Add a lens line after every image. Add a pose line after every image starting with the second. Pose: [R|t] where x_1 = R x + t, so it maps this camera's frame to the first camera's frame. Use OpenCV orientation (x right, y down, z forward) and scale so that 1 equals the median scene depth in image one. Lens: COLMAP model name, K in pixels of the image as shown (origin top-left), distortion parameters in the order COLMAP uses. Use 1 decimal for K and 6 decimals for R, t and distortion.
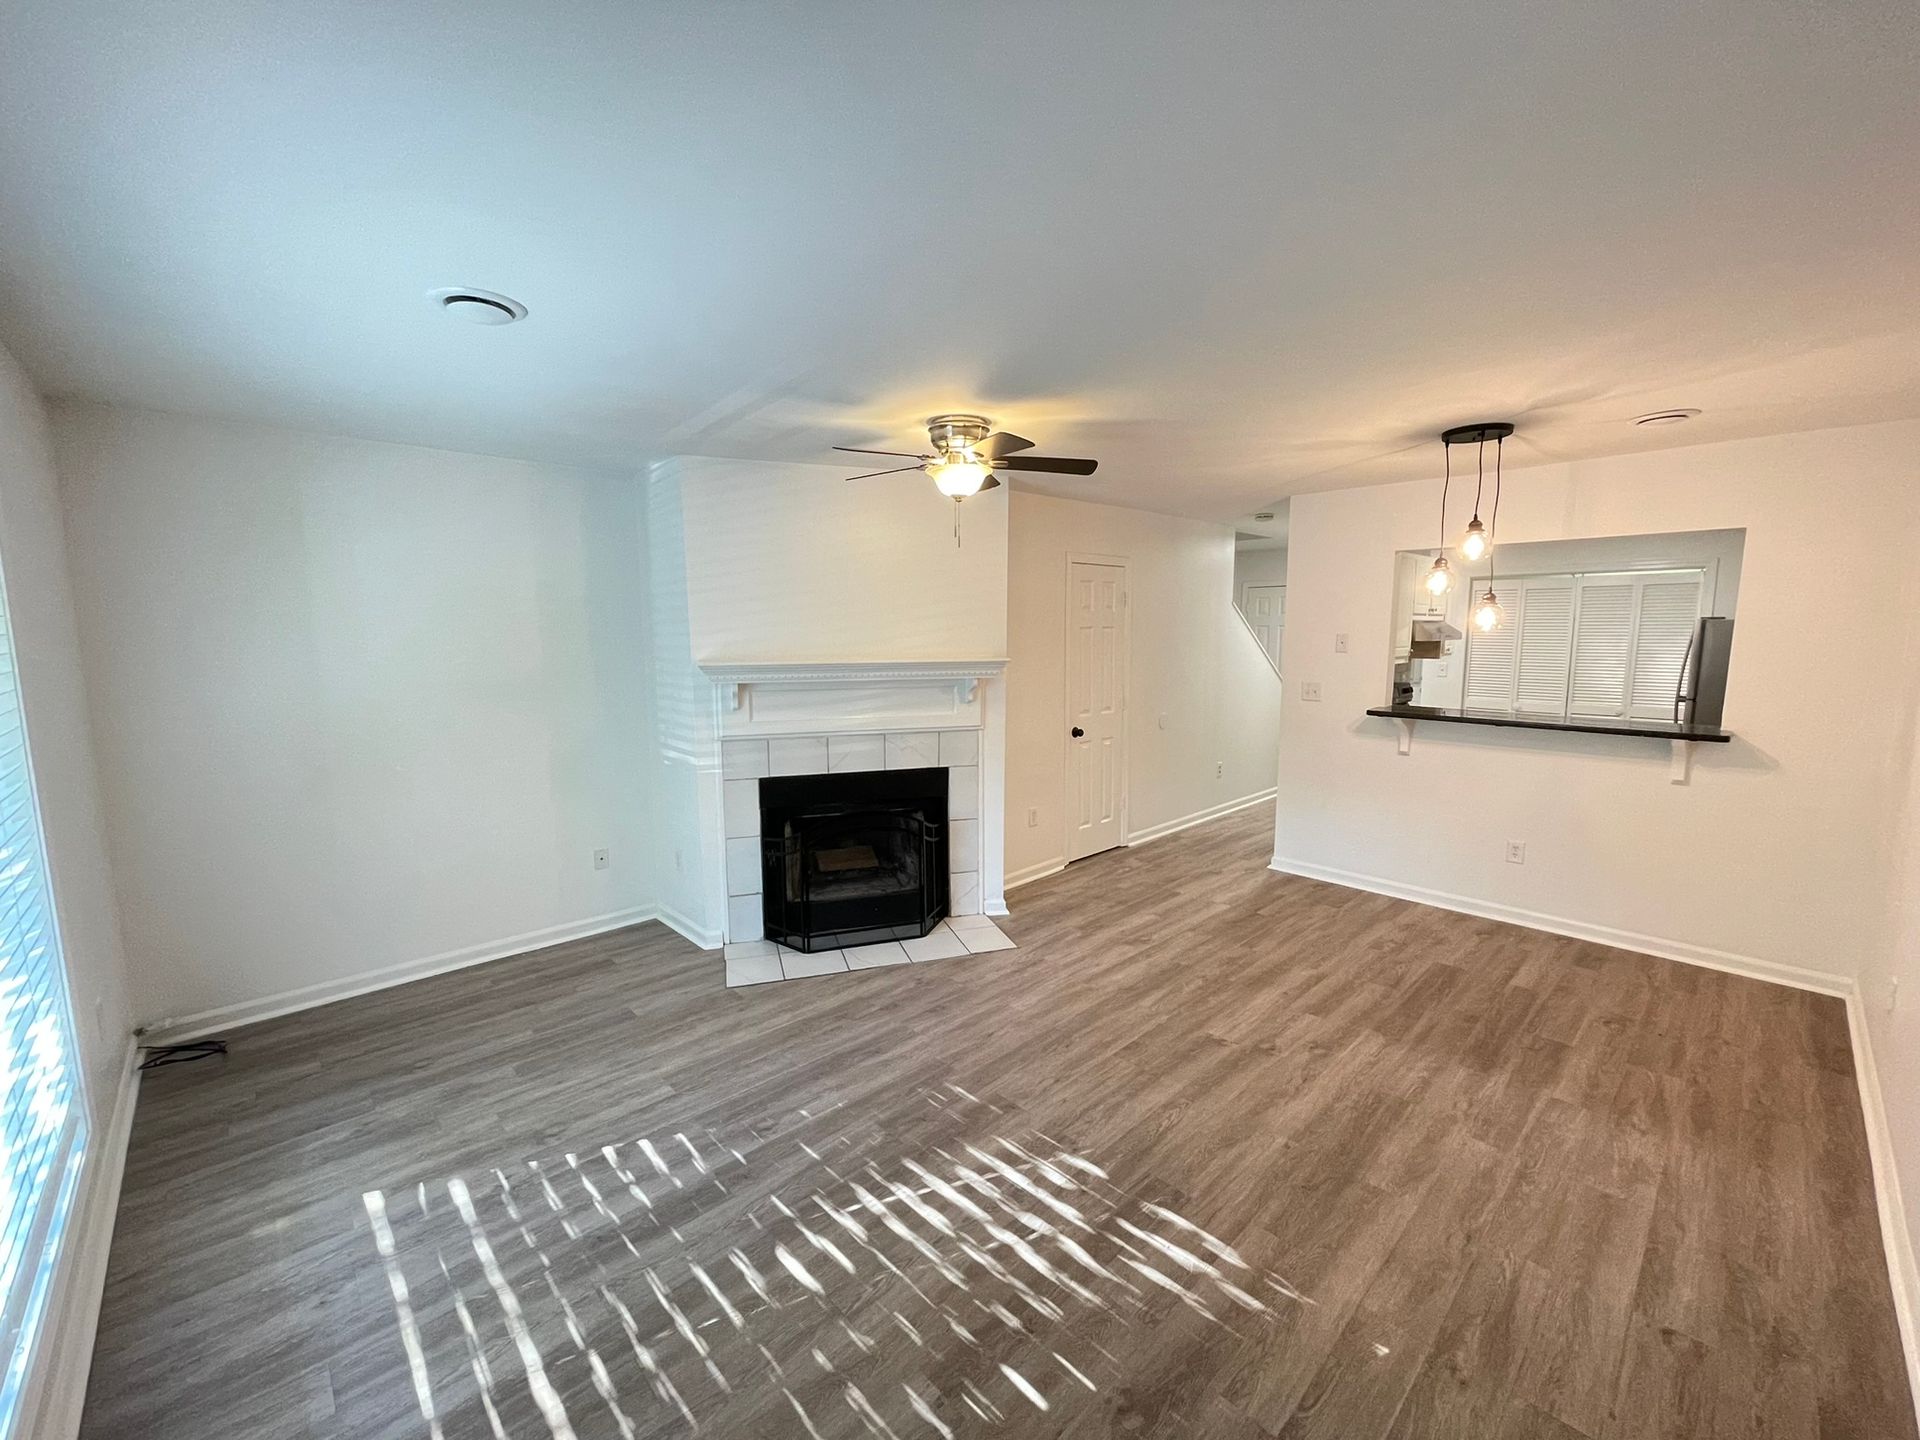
lens RADIAL K [[760.6, 0, 953.3], [0, 760.6, 718.9], [0, 0, 1]] dist [-0.000449, 0.000288]
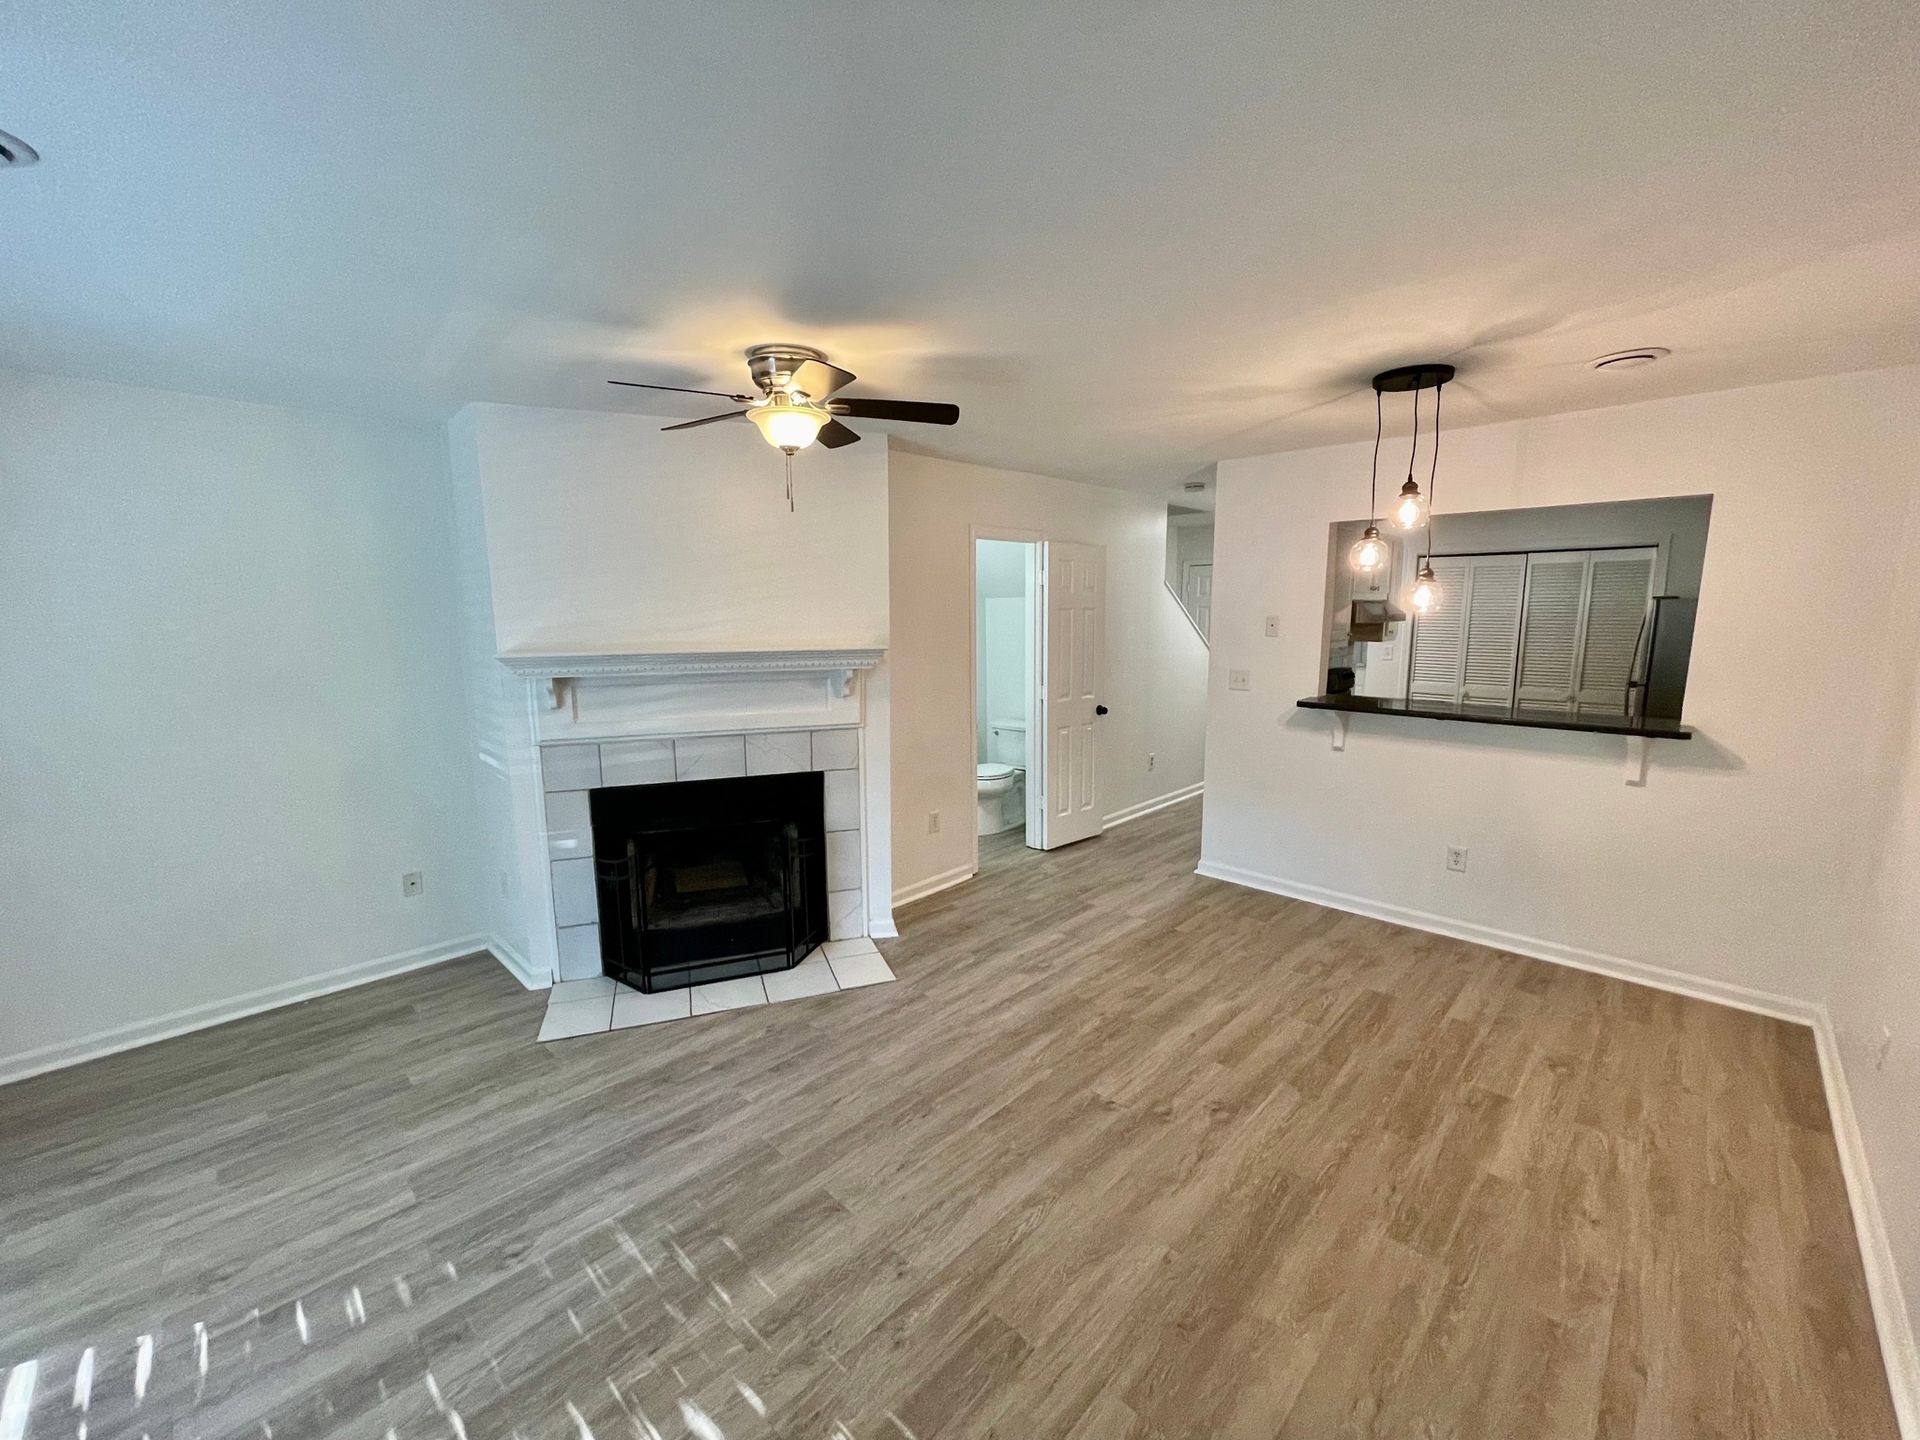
lens RADIAL K [[768.9, 0, 948.3], [0, 768.9, 720.4], [0, 0, 1]] dist [0.002939, -0.000246]
pose [[0.999006, -0.007893, 0.043876, 0.118693], [0.006813, 0.999672, 0.024699, -0.018429], [-0.044056, -0.024375, 0.998732, 0.142582]]
